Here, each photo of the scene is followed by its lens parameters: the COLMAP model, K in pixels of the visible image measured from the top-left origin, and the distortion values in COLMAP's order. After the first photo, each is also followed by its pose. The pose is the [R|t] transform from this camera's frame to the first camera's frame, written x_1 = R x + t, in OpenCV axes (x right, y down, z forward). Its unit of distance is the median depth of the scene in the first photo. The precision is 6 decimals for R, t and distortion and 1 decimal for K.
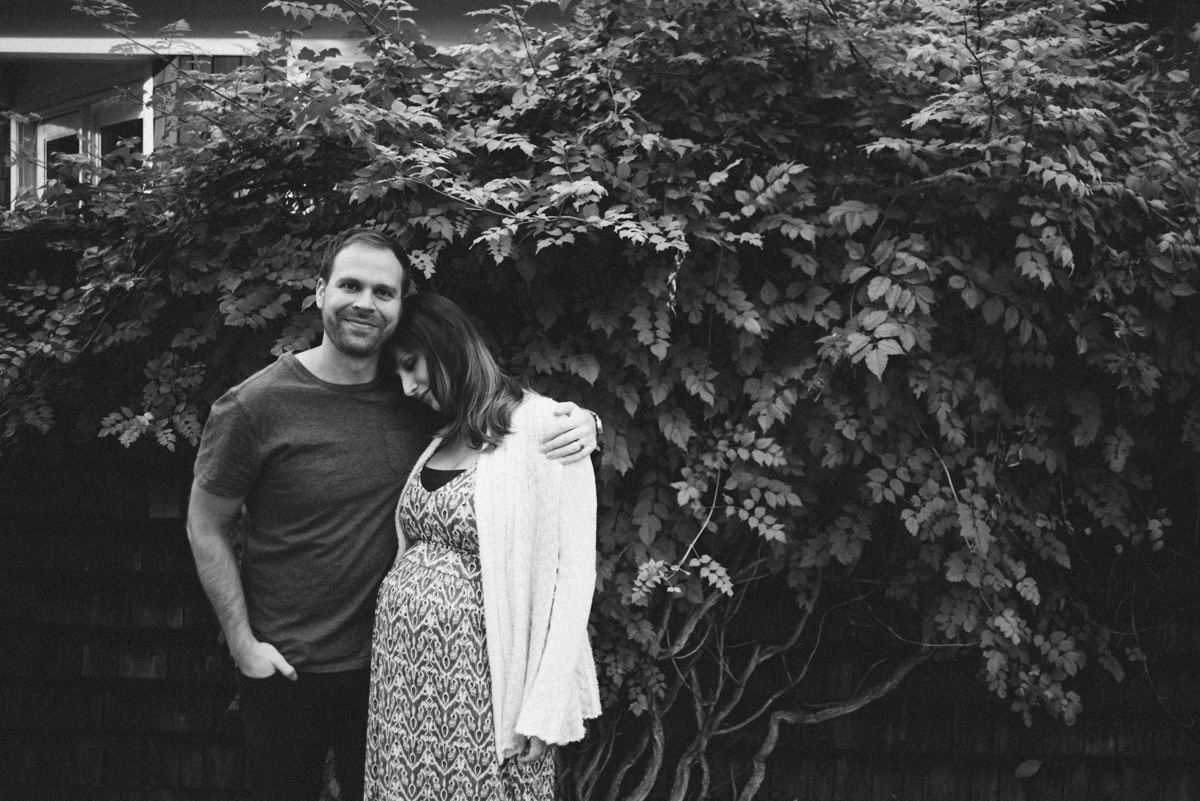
lens RADIAL K [[1238.5, 0, 596.5], [0, 1238.5, 385.9], [0, 0, 1]] dist [-0.144877, 0.011809]
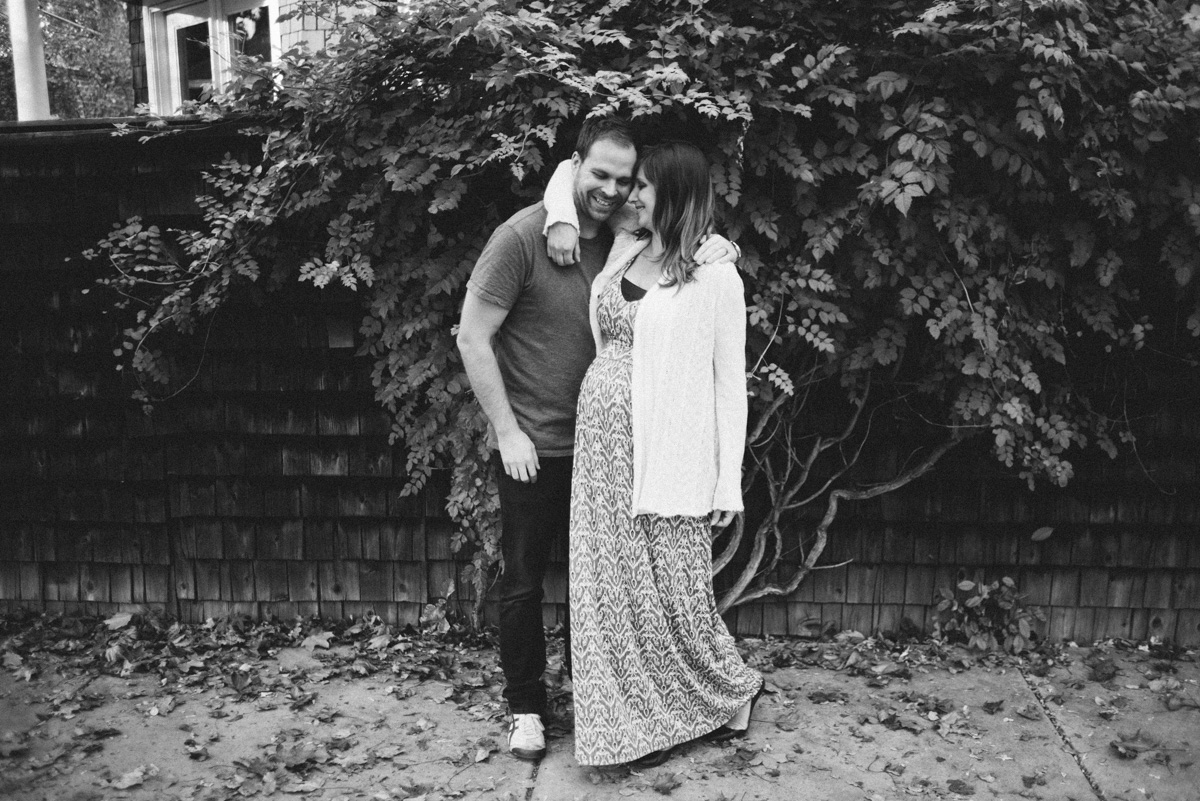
lens RADIAL K [[1232.1, 0, 600.0], [0, 1232.1, 400.5], [0, 0, 1]] dist [-0.082784, 0.021878]
pose [[0.997381, -0.024185, -0.068166, -0.004162], [0.032810, 0.991180, 0.128394, 0.010115], [0.064460, -0.130295, 0.989378, -0.282056]]
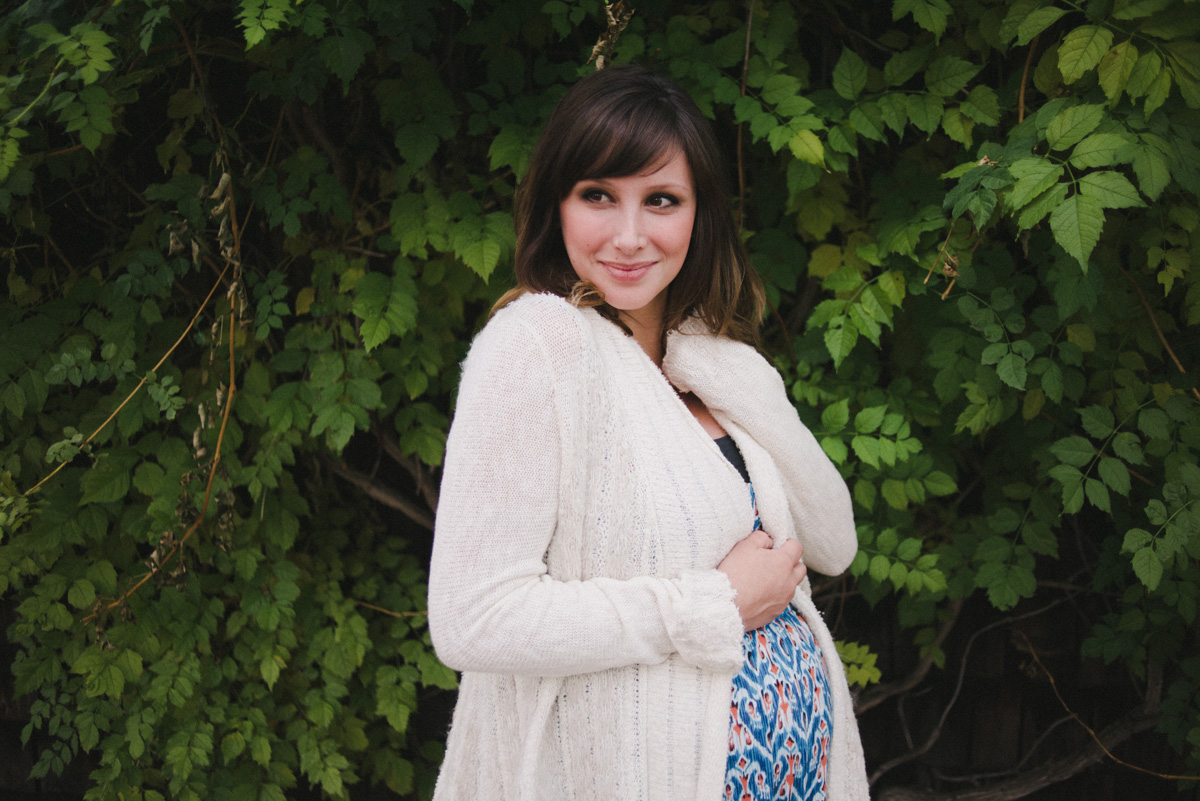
lens RADIAL K [[1232.1, 0, 600.0], [0, 1232.1, 400.5], [0, 0, 1]] dist [-0.082784, 0.021878]
pose [[0.989798, -0.017161, -0.141442, 0.112411], [0.041092, 0.984921, 0.168056, -0.035159], [0.136426, -0.172154, 0.975577, 0.509794]]
